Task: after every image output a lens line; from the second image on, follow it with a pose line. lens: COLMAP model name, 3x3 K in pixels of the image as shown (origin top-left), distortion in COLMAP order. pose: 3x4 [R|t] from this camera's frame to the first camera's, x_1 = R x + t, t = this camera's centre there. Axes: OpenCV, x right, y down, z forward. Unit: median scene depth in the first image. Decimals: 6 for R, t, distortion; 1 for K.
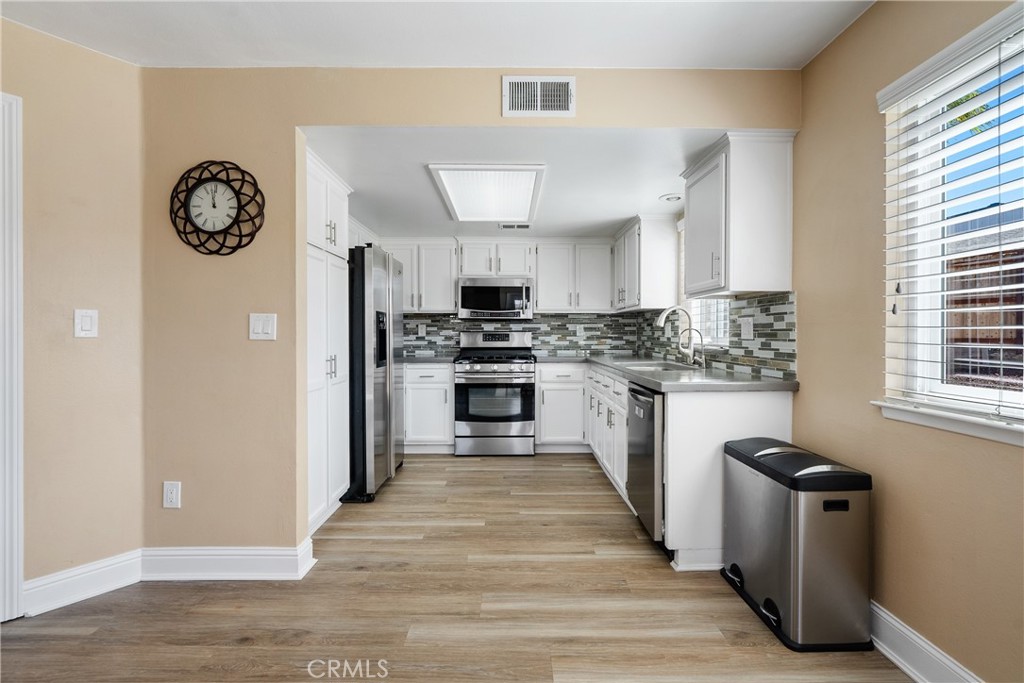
lens RADIAL K [[469.0, 0, 515.2], [0, 469.0, 324.2], [0, 0, 1]] dist [-0.002486, 0.000096]
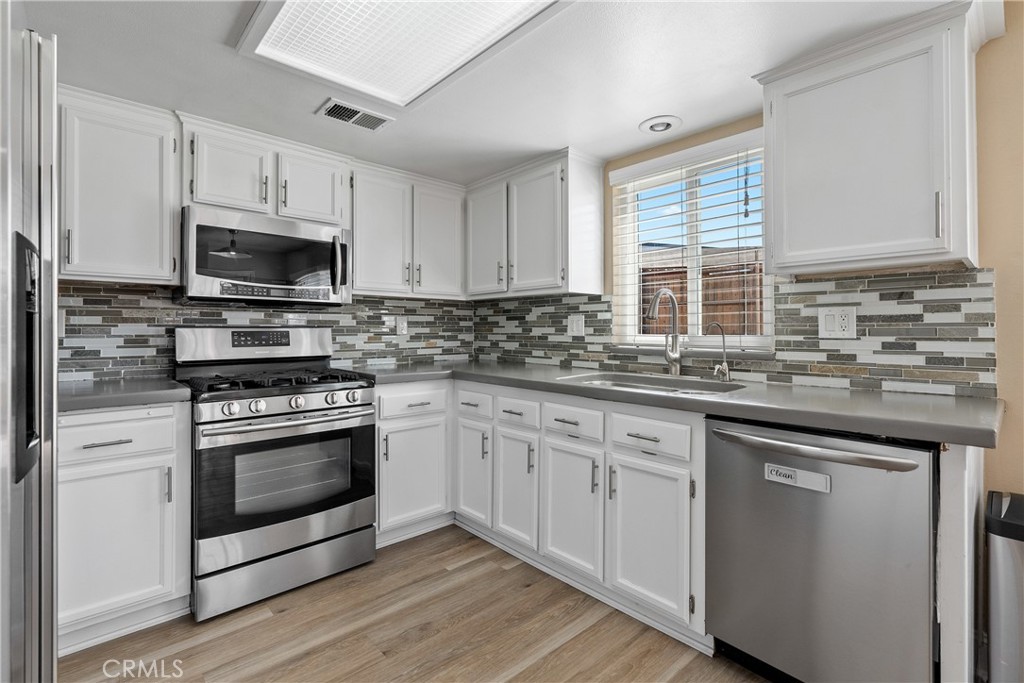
lens RADIAL K [[469.0, 0, 515.2], [0, 469.0, 324.2], [0, 0, 1]] dist [-0.002486, 0.000096]
pose [[0.745774, 0.008329, 0.666147, -0.179235], [-0.011687, 0.999932, 0.000582, 0.009289], [-0.666097, -0.008219, 0.745820, 0.455268]]
